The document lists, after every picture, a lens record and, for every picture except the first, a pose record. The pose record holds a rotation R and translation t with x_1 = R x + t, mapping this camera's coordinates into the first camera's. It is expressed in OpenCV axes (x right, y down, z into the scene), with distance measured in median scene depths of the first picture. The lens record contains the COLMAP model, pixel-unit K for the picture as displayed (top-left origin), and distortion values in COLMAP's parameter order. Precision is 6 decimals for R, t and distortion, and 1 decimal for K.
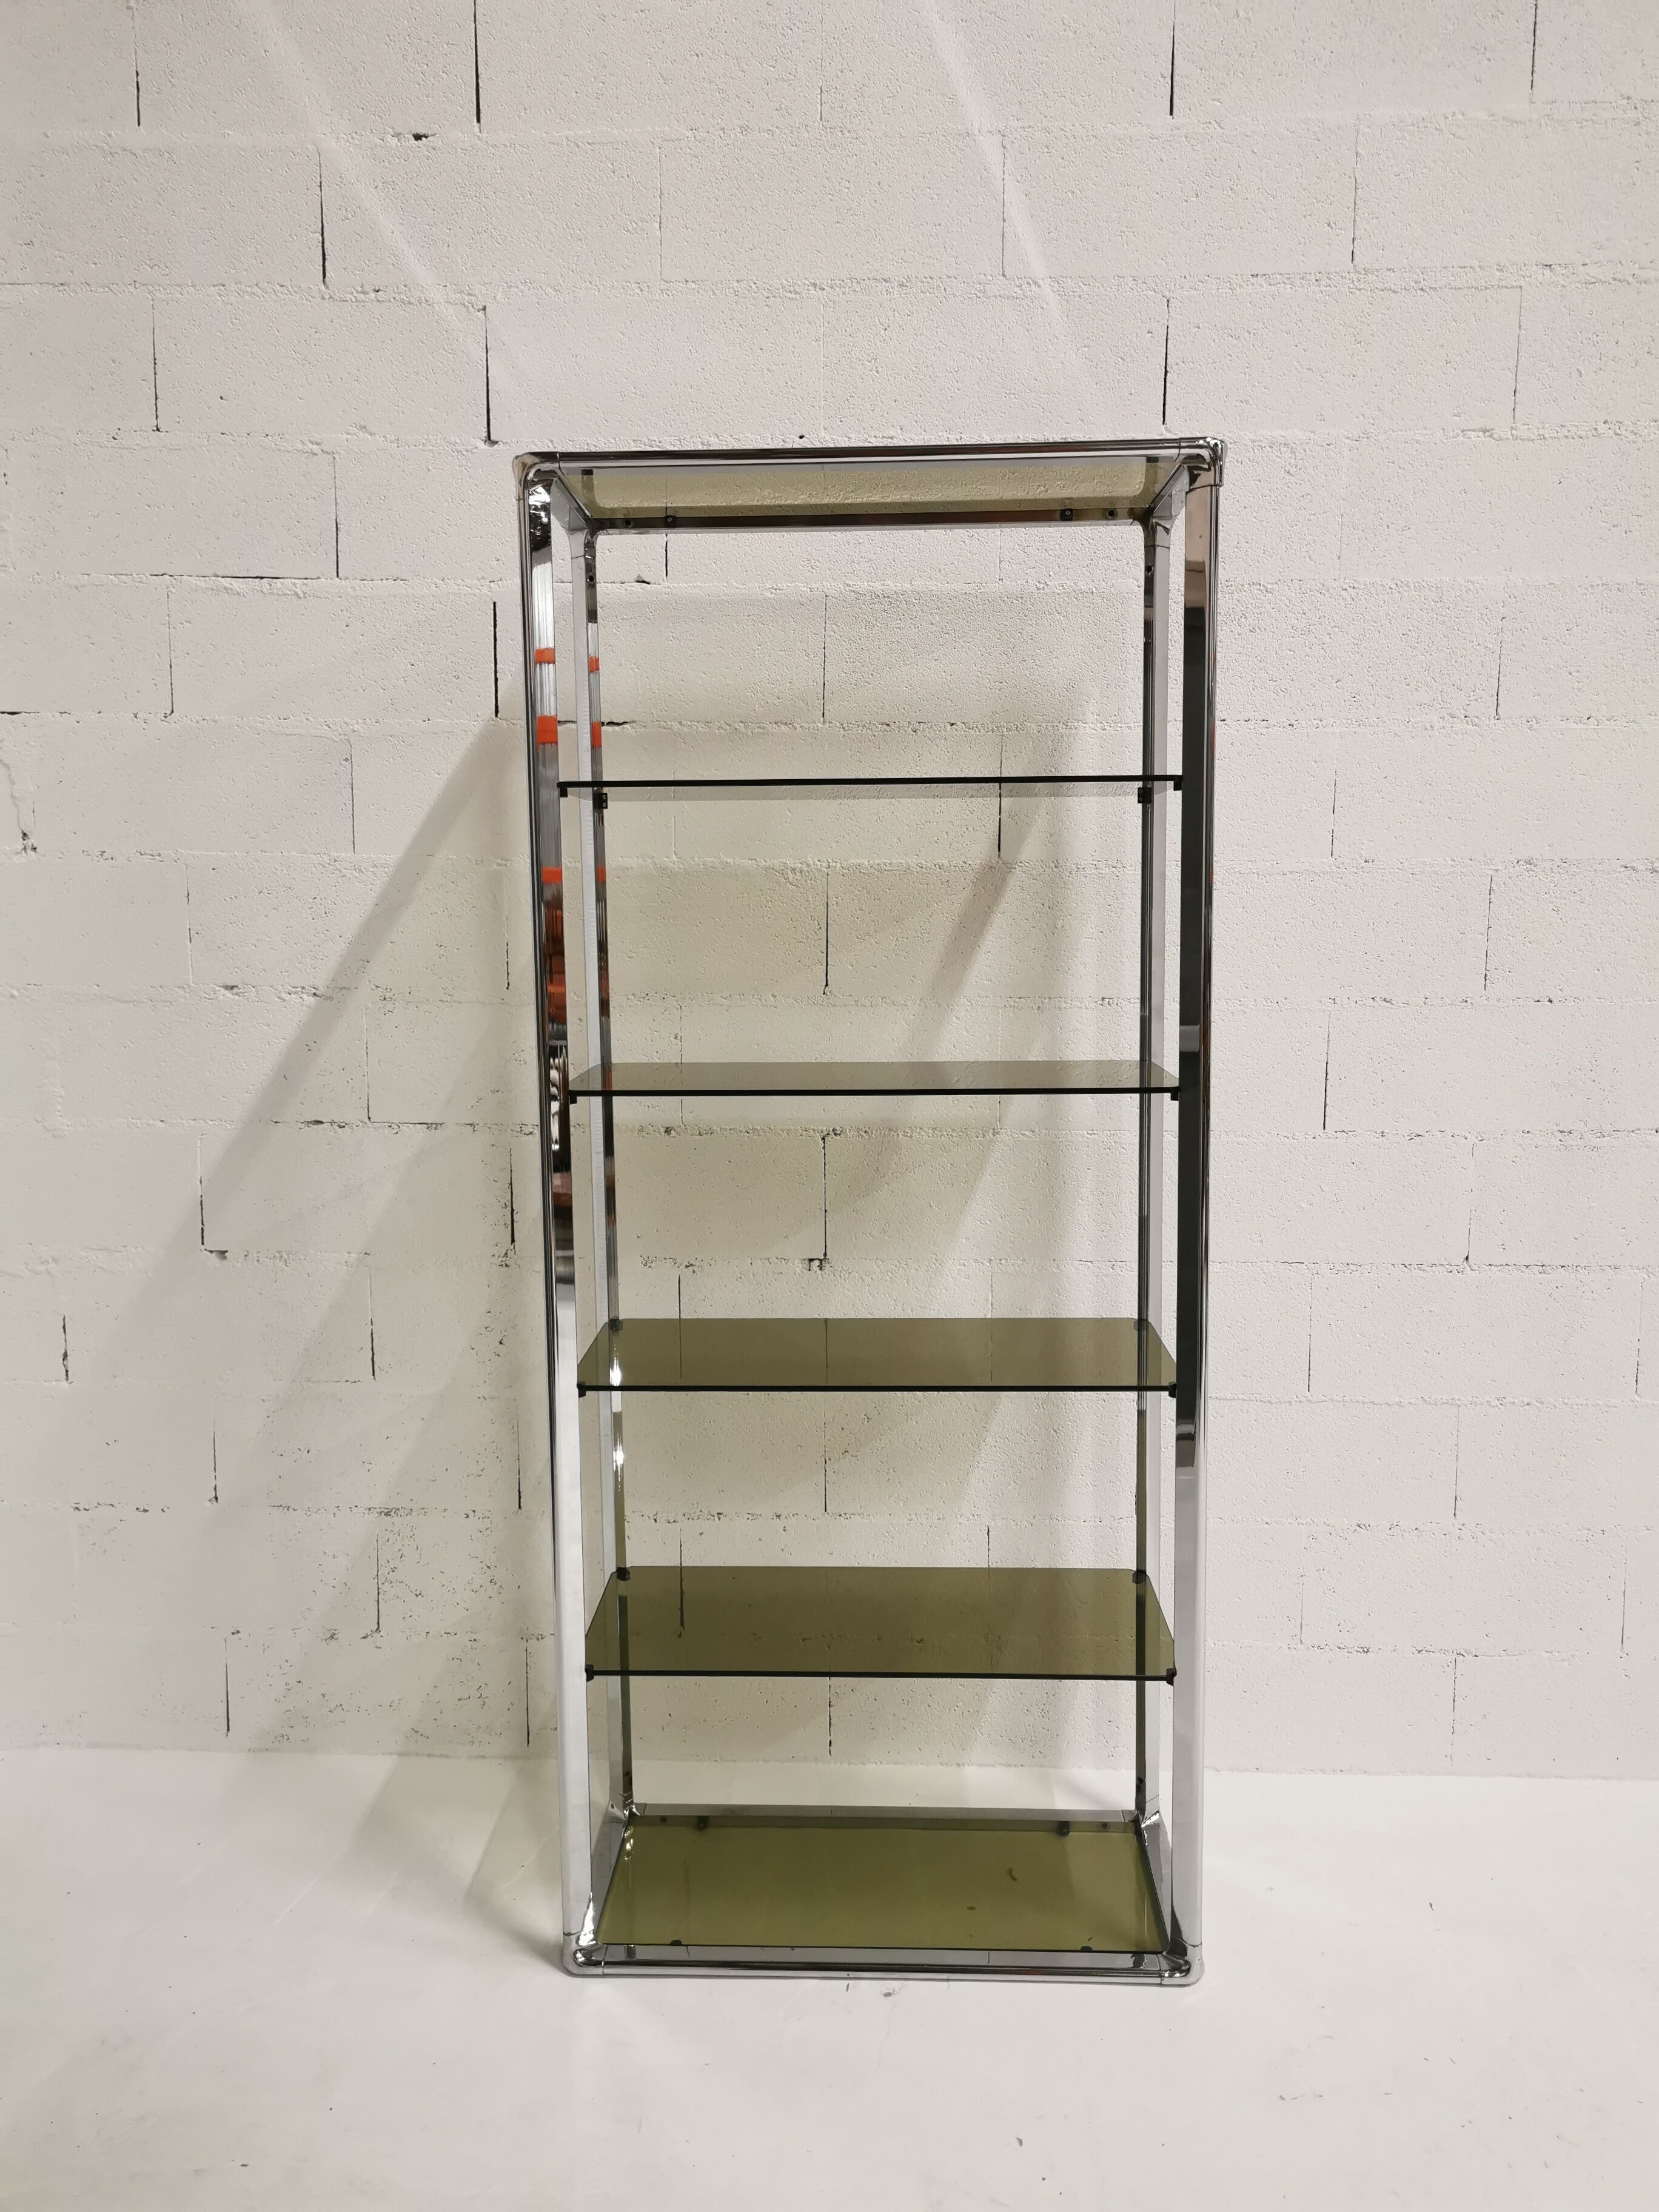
lens RADIAL K [[1698.4, 0, 804.4], [0, 1698.4, 1101.3], [0, 0, 1]] dist [0.064160, -0.064864]
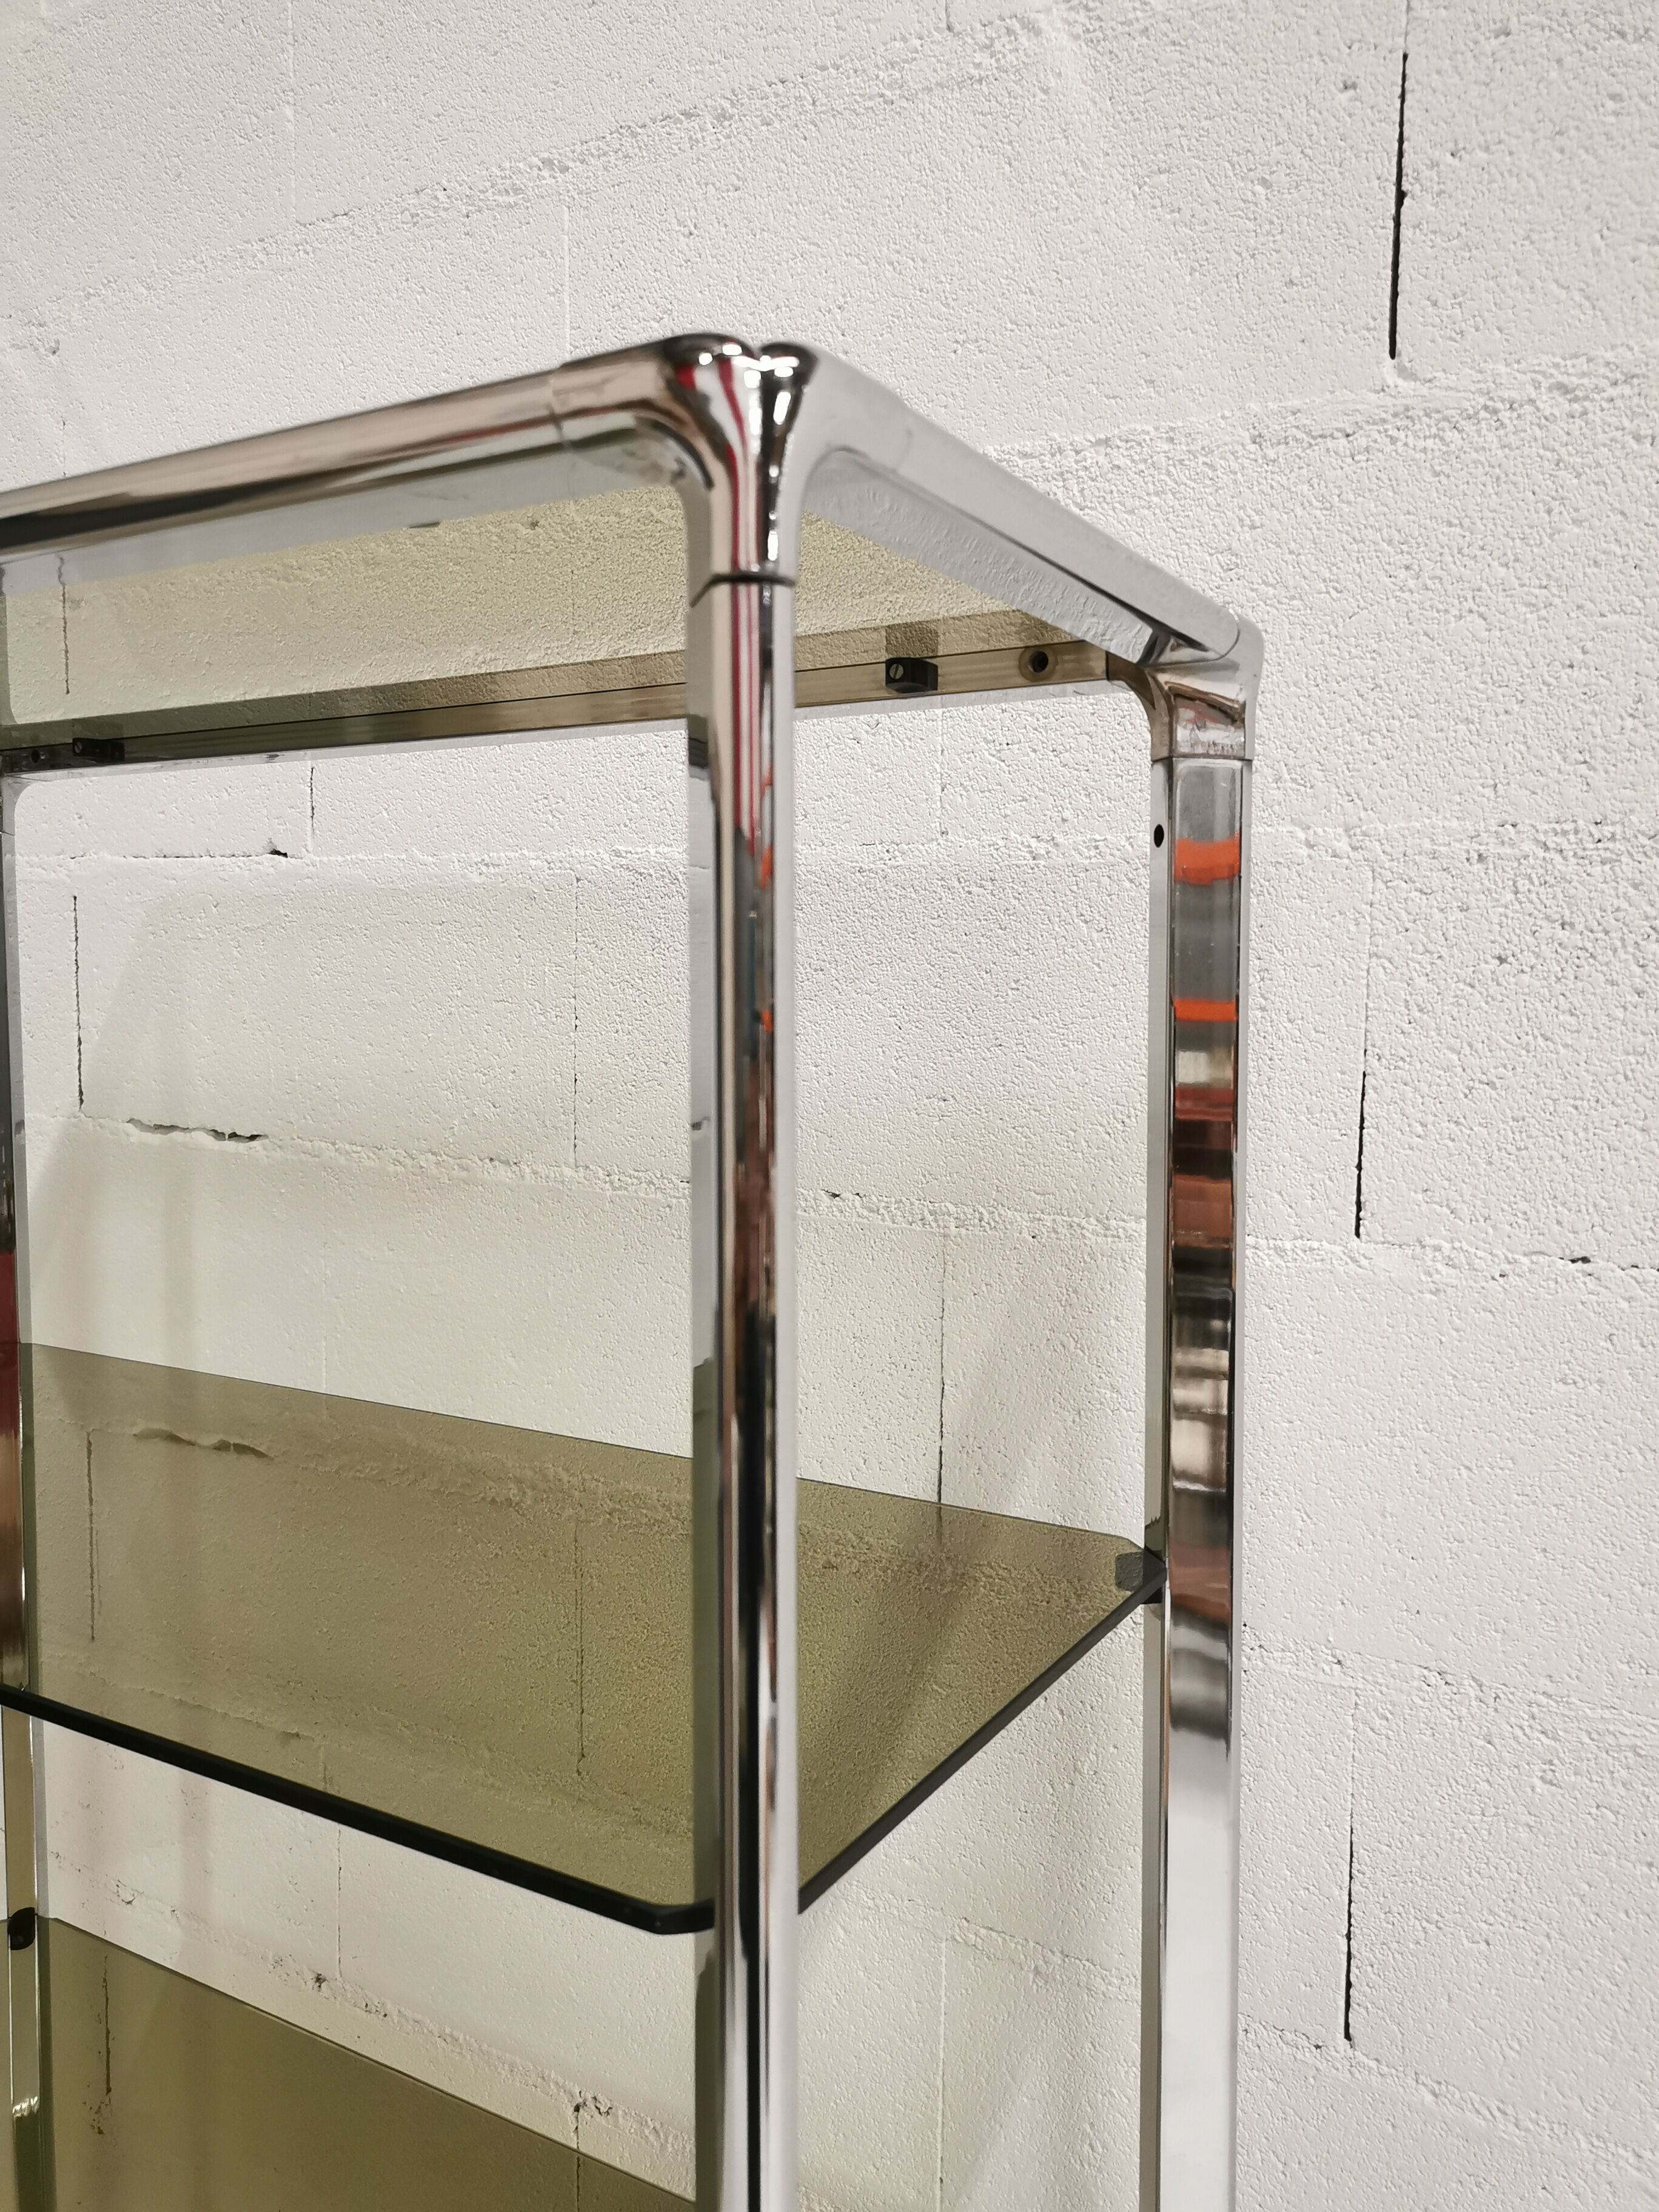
lens RADIAL K [[1698.4, 0, 804.4], [0, 1698.4, 1101.3], [0, 0, 1]] dist [0.064160, -0.064864]
pose [[0.880981, 0.045673, -0.470943, 0.266343], [-0.067991, 0.997220, -0.030477, -0.232575], [0.468242, 0.058869, 0.881637, 0.657877]]
